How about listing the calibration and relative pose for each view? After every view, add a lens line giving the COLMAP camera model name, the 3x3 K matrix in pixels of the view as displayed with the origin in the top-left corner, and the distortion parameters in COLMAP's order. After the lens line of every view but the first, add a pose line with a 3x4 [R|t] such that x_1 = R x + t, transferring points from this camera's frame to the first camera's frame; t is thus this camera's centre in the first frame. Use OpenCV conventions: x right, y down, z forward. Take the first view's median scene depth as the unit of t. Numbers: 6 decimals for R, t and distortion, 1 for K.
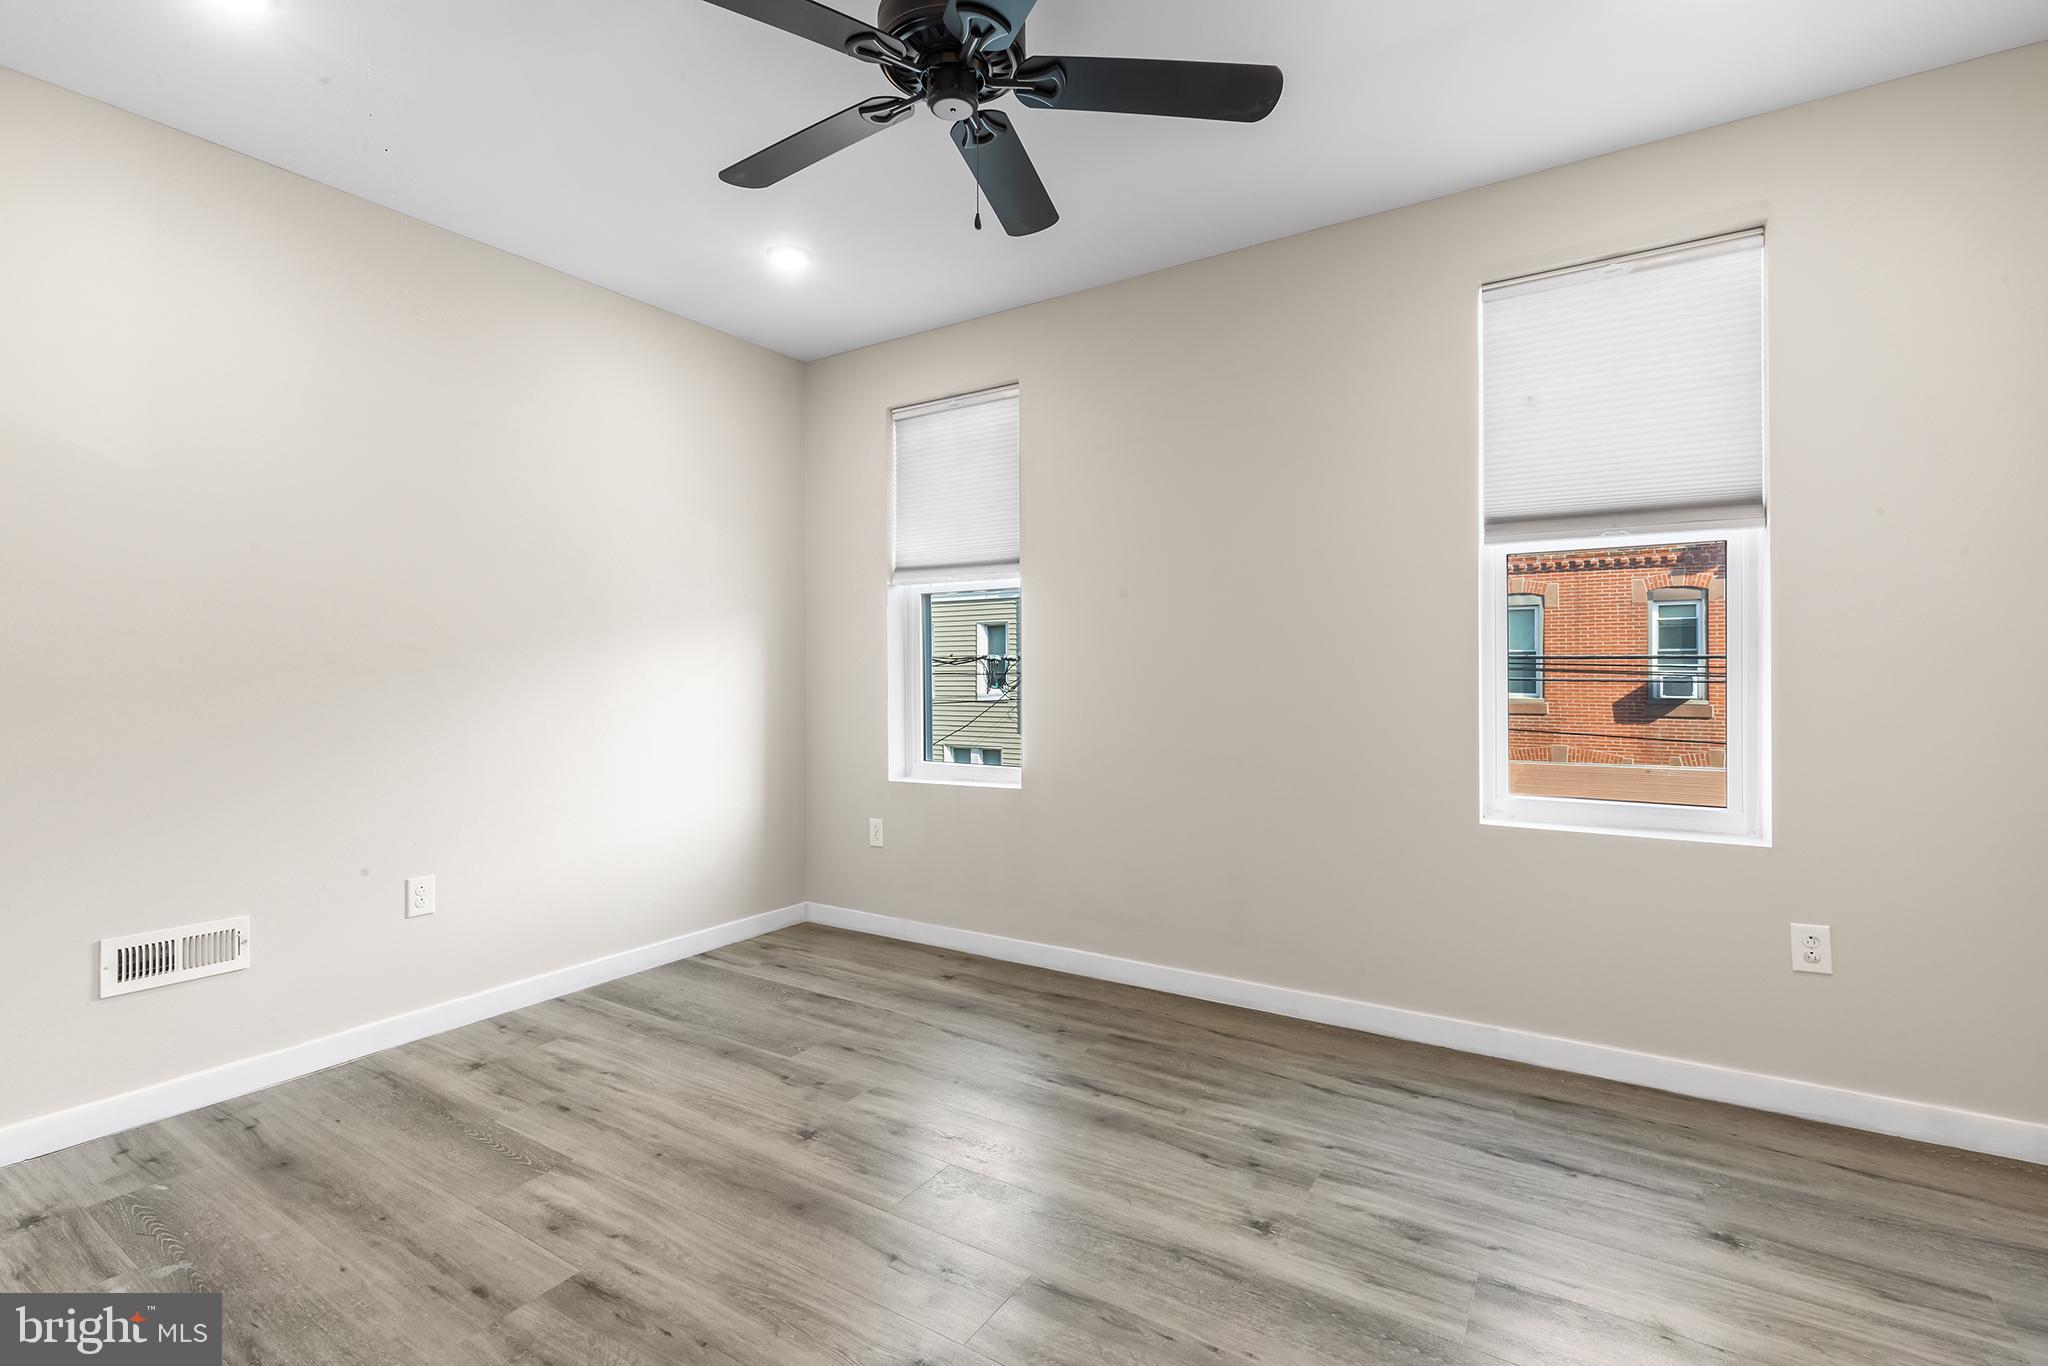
lens RADIAL K [[923.9, 0, 1026.9], [0, 923.9, 673.2], [0, 0, 1]] dist [0.000842, 0.000085]
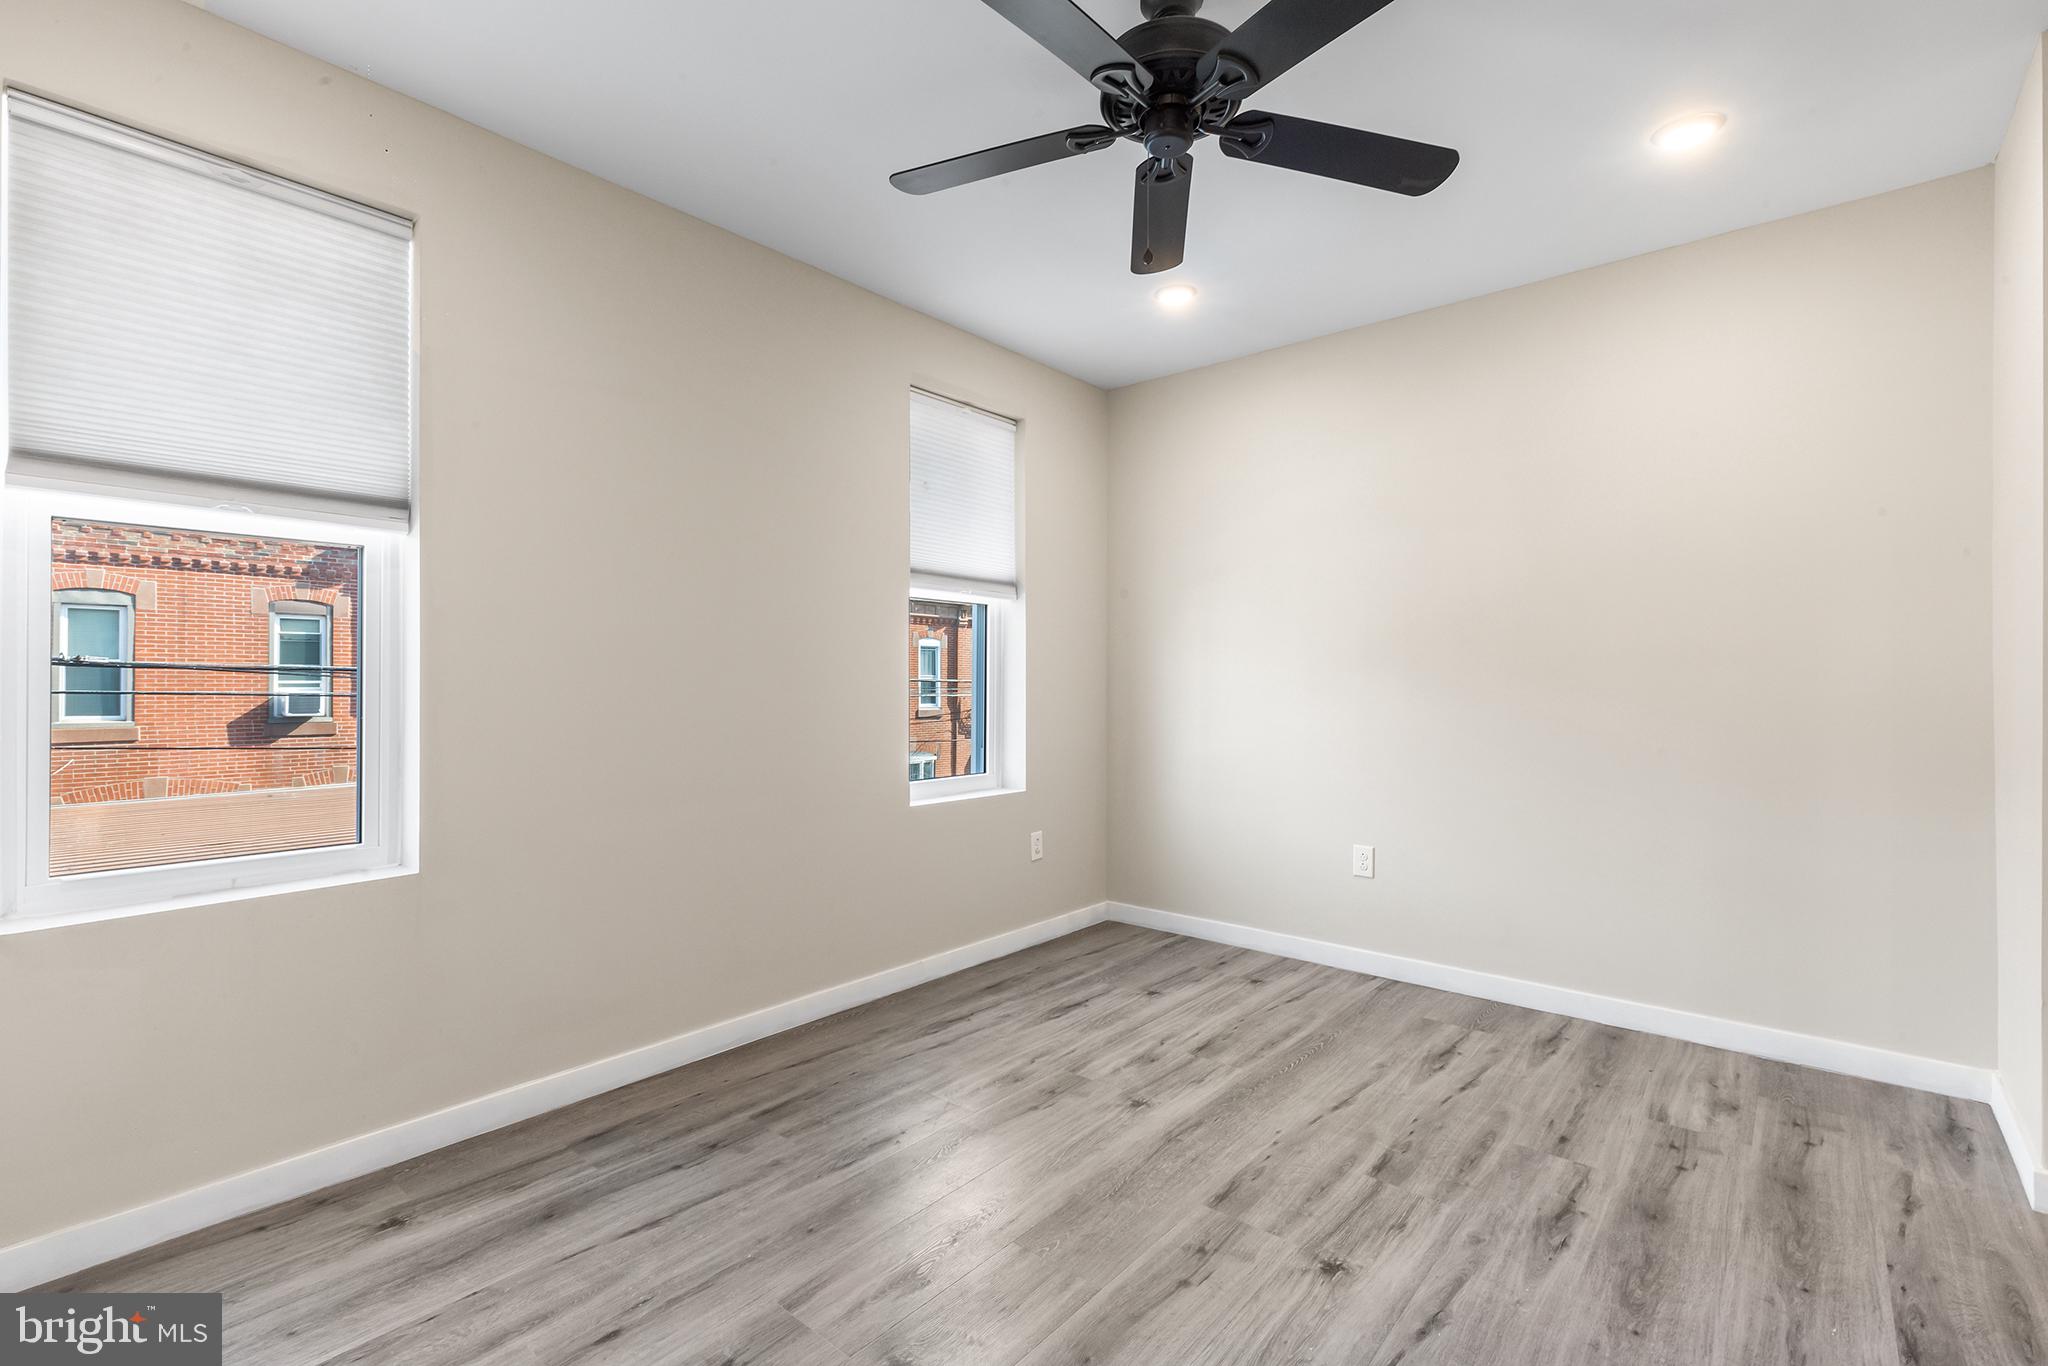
lens RADIAL K [[912.4, 0, 1024.0], [0, 912.4, 683.0], [0, 0, 1]] dist [0.001911, 0.000009]
pose [[0.139971, 0.006033, 0.990137, -0.710785], [0.002046, 0.999978, -0.006382, 0.001565], [-0.990154, 0.002919, 0.139955, 0.647682]]
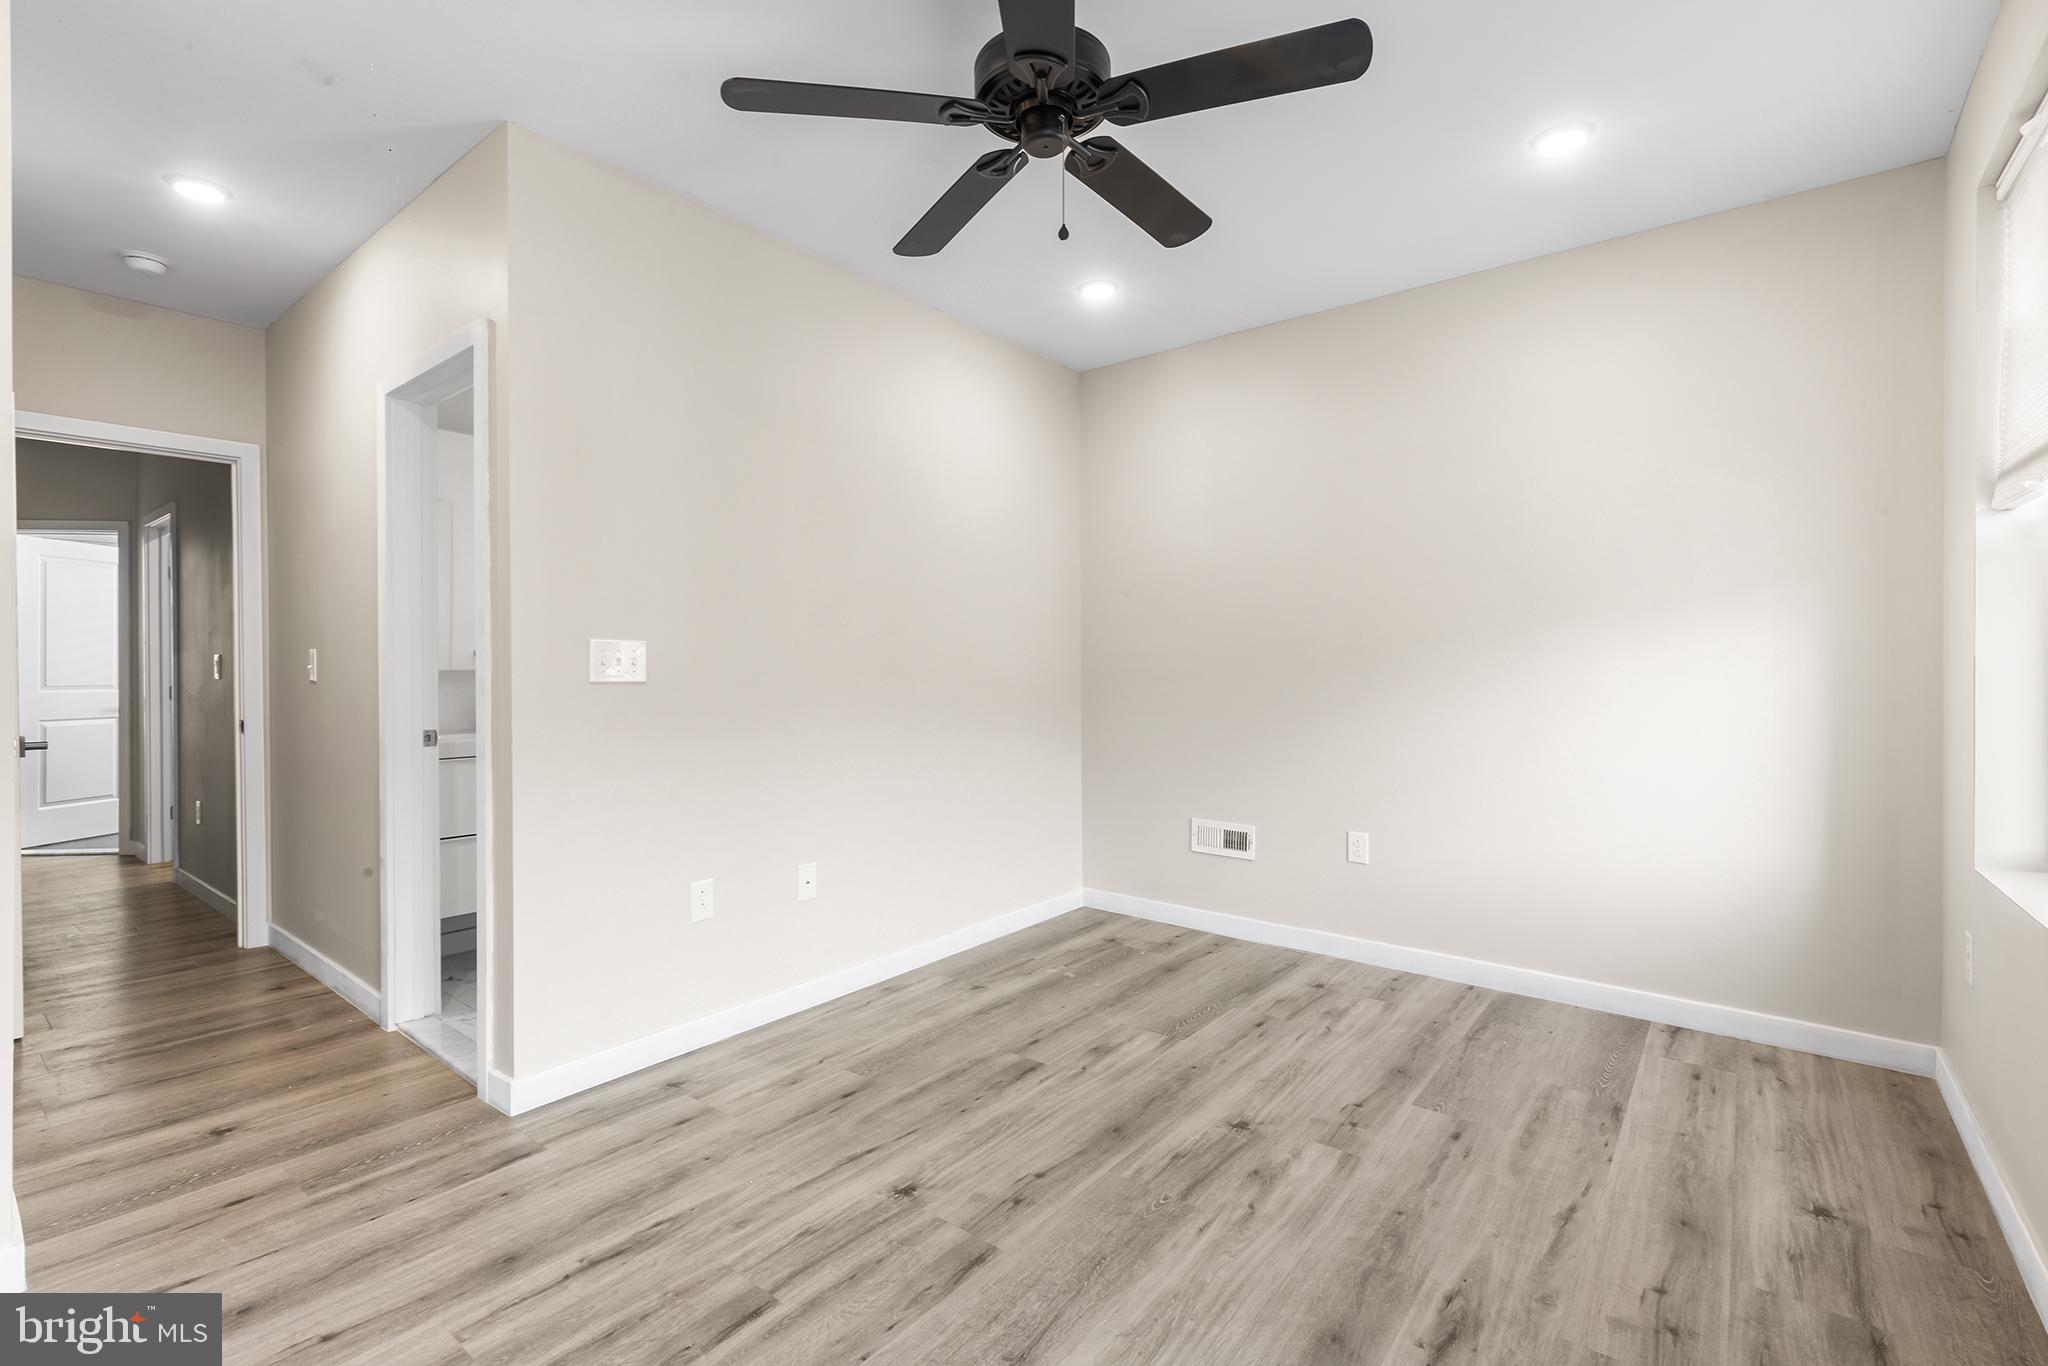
lens RADIAL K [[923.9, 0, 1026.9], [0, 923.9, 673.2], [0, 0, 1]] dist [0.000842, 0.000085]
pose [[-0.100385, 0.012927, -0.994865, 0.631299], [-0.001264, 0.999913, 0.013120, -0.009320], [0.994948, 0.002574, -0.100360, 0.690810]]
